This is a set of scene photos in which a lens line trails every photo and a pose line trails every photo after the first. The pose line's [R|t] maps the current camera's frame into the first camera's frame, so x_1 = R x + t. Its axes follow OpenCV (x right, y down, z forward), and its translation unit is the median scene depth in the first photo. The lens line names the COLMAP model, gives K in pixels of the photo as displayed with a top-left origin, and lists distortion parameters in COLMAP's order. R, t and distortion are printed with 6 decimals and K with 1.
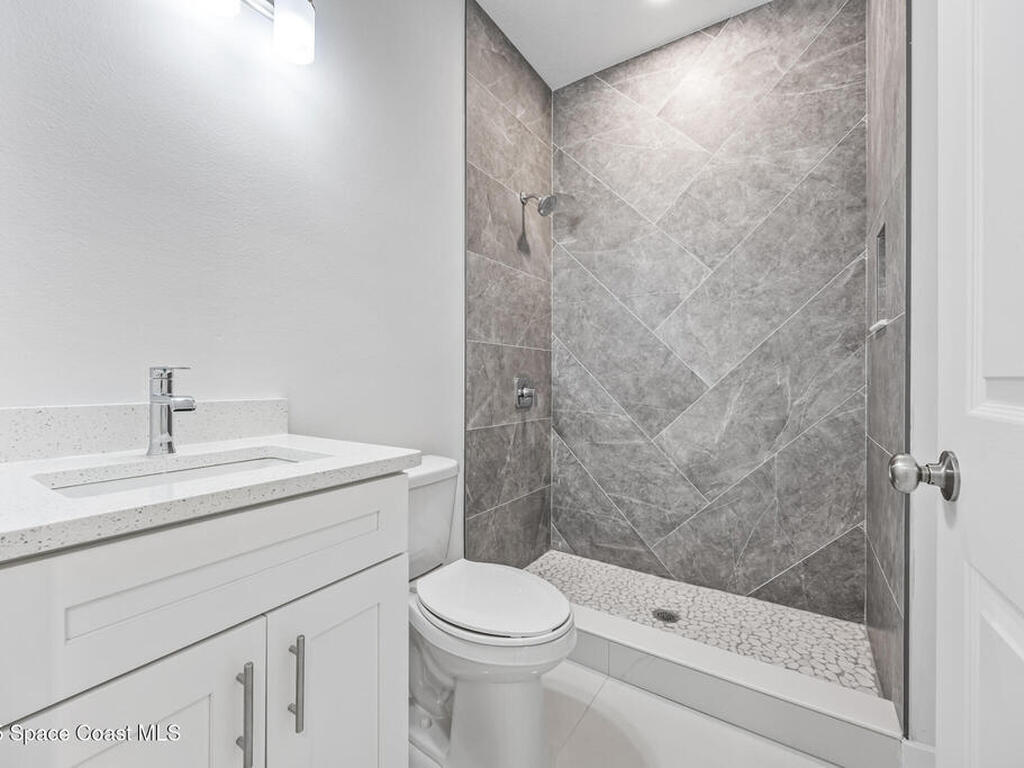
lens RADIAL K [[428.3, 0, 512.0], [0, 428.3, 384.0], [0, 0, 1]] dist [-0.000945, -0.000080]
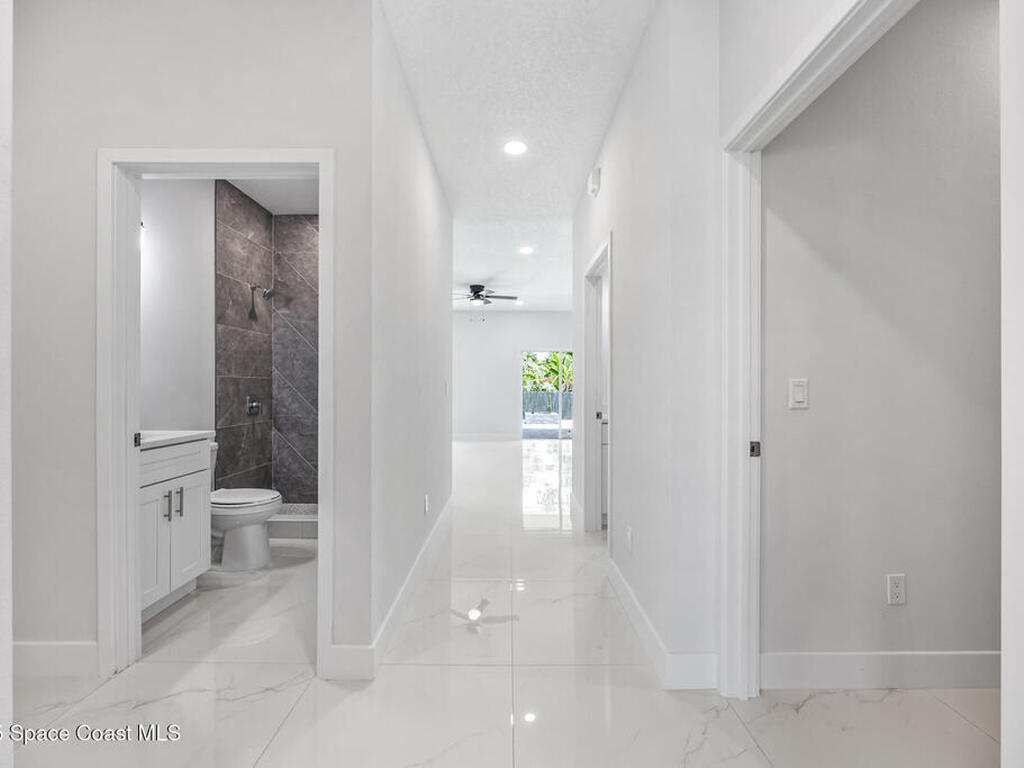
lens RADIAL K [[442.8, 0, 512.0], [0, 442.8, 384.0], [0, 0, 1]] dist [-0.000479, -0.000174]
pose [[0.834246, 0.000430, 0.551393, -0.080210], [0.004290, 0.999964, -0.007270, -0.044590], [-0.551376, 0.008431, 0.834214, -0.956271]]
